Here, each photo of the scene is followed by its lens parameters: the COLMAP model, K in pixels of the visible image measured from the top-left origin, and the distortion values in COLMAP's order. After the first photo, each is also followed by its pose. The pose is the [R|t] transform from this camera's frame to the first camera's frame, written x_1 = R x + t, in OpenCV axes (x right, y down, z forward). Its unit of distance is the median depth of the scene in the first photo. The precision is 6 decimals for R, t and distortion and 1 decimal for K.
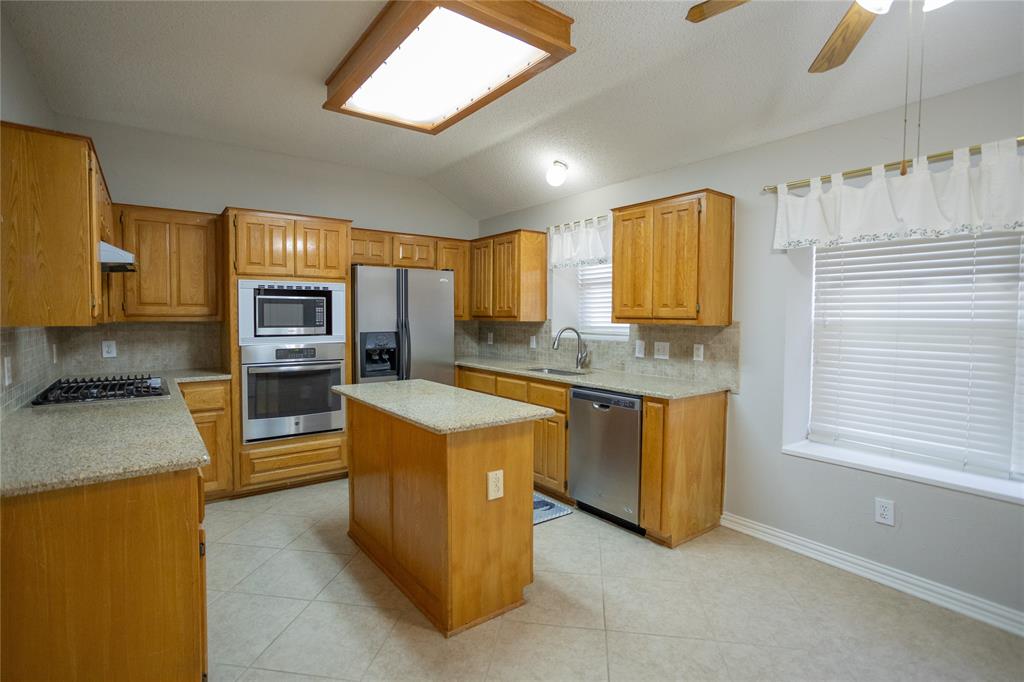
lens RADIAL K [[497.0, 0, 512.0], [0, 497.0, 334.4], [0, 0, 1]] dist [-0.002288, 0.003552]
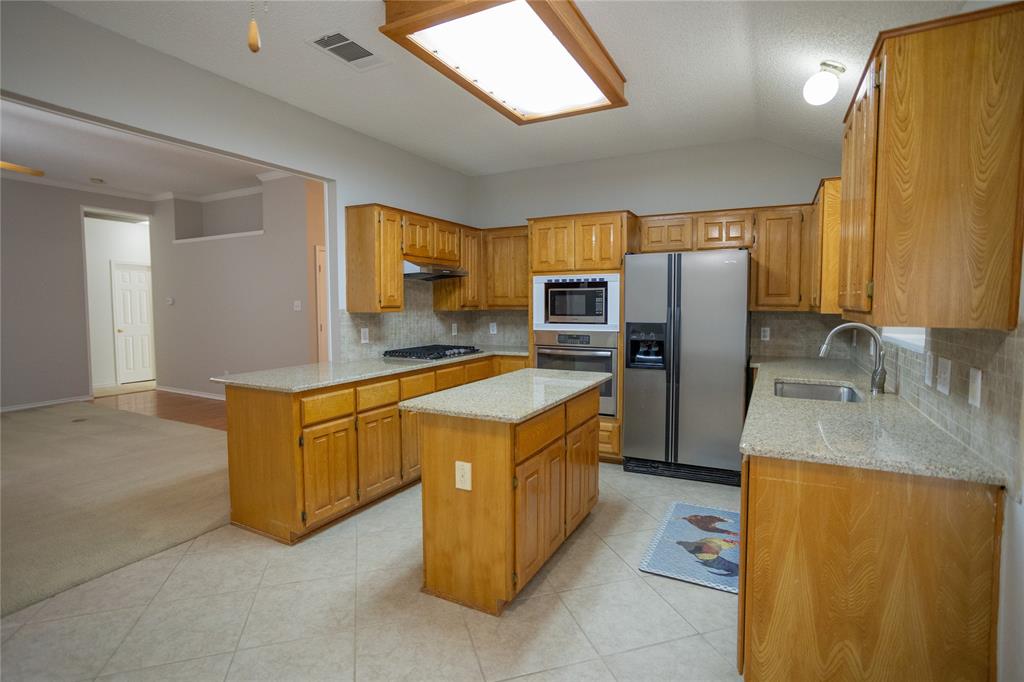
lens RADIAL K [[497.0, 0, 513.6], [0, 497.0, 341.3], [0, 0, 1]] dist [-0.002288, 0.003552]
pose [[0.442504, 0.063400, -0.894522, 0.537820], [-0.032611, 0.997976, 0.054601, -0.014478], [0.896173, 0.005010, 0.443676, 0.393321]]
